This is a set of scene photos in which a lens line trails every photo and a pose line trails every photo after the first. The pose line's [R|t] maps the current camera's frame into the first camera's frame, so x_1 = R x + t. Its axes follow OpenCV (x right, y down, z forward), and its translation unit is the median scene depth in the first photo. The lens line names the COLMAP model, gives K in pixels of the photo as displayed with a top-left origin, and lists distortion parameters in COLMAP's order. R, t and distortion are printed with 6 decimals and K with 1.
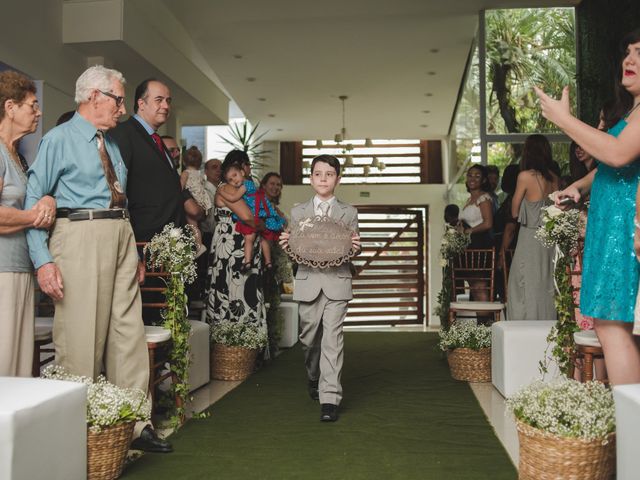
lens RADIAL K [[688.7, 0, 320.0], [0, 688.7, 240.0], [0, 0, 1]] dist [-0.054516, 0.070831]
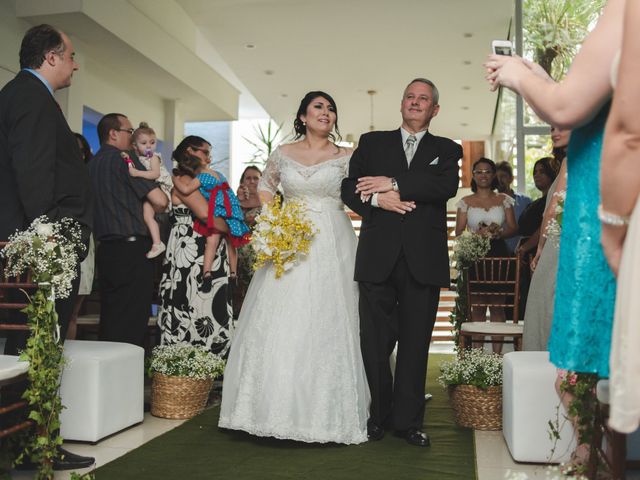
lens RADIAL K [[699.6, 0, 320.0], [0, 699.6, 240.0], [0, 0, 1]] dist [-0.054181, 0.036068]
pose [[0.997208, 0.005287, -0.074490, 0.081014], [-0.006354, 0.999880, -0.014099, 0.005815], [0.074406, 0.014532, 0.997122, 0.167446]]
